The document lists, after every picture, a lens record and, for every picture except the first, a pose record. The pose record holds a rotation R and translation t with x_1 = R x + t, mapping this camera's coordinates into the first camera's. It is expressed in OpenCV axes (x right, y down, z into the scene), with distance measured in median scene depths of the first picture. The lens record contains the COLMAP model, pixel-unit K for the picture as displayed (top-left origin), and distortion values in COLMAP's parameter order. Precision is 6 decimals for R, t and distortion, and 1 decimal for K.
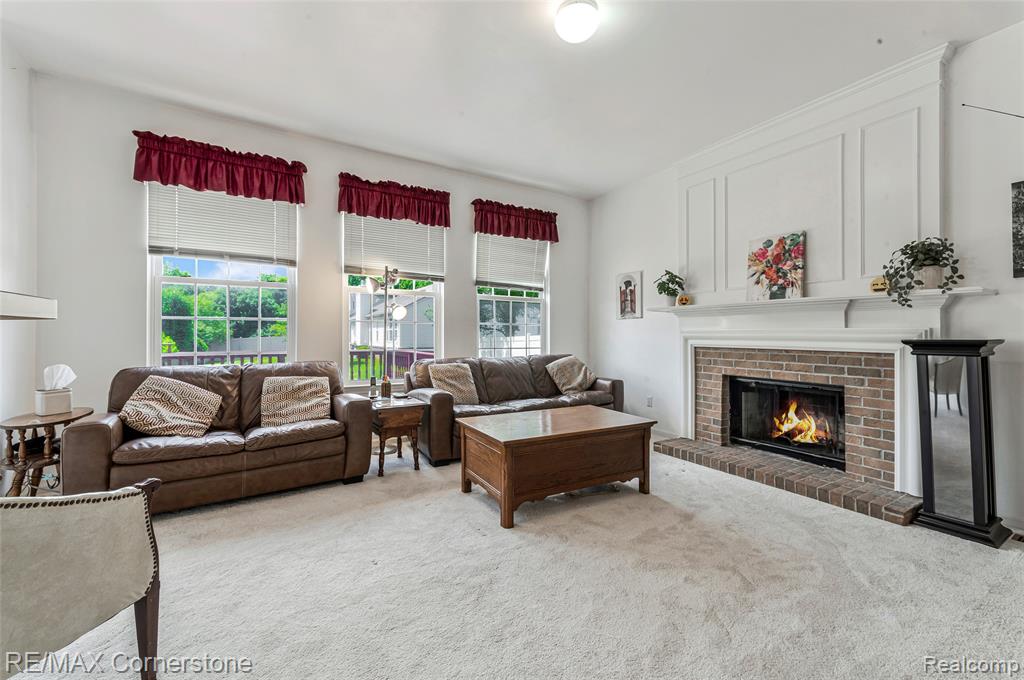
lens RADIAL K [[413.2, 0, 532.2], [0, 413.2, 317.7], [0, 0, 1]] dist [0.008449, -0.000243]
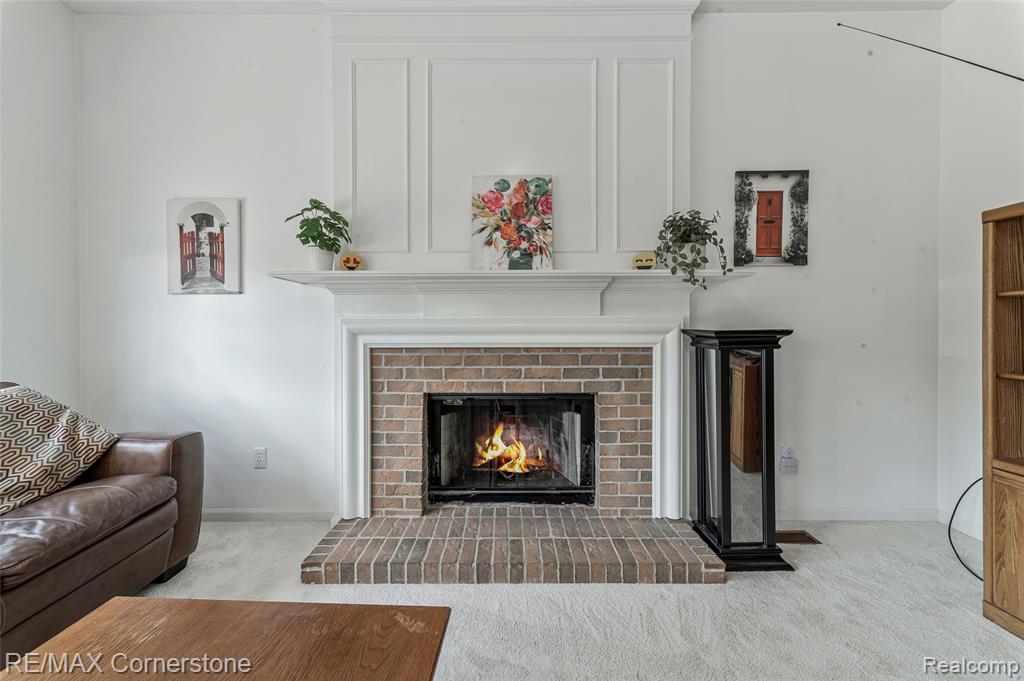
lens RADIAL K [[413.2, 0, 532.2], [0, 413.2, 318.2], [0, 0, 1]] dist [0.008449, -0.000243]
pose [[0.543662, 0.008840, 0.839258, 0.047192], [-0.029535, 0.999527, 0.008605, 0.020647], [-0.838784, -0.029465, 0.543666, 0.547520]]
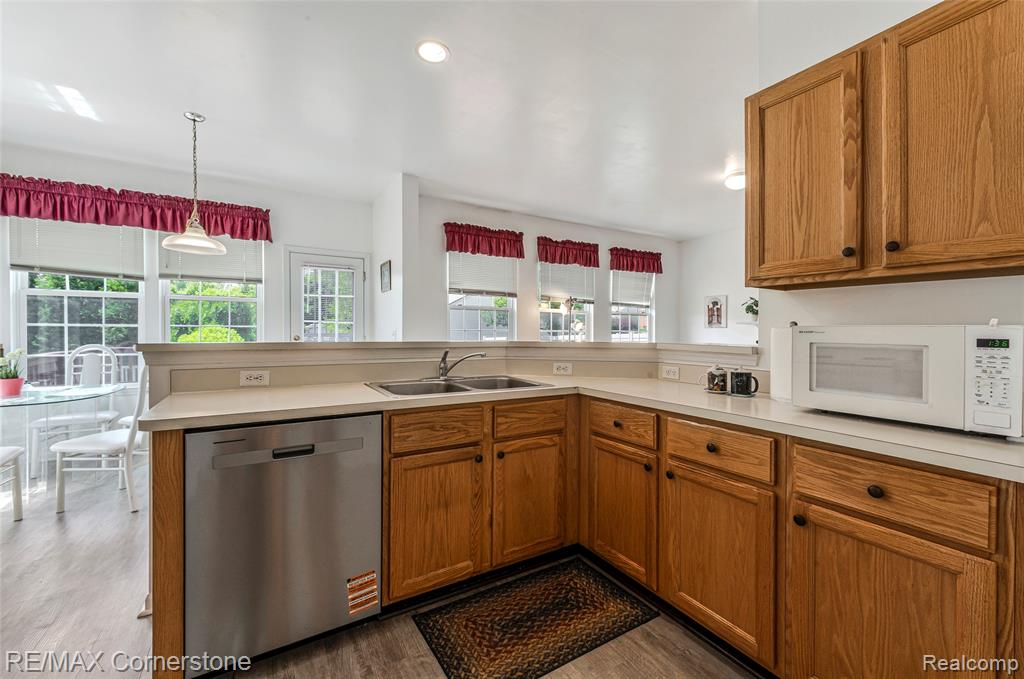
lens RADIAL K [[414.1, 0, 517.1], [0, 414.1, 329.7], [0, 0, 1]] dist [0.006729, -0.000203]
pose [[0.999302, -0.001824, -0.037307, -0.530253], [0.003131, 0.999382, 0.034998, -0.057822], [0.037220, -0.035091, 0.998691, -0.618657]]
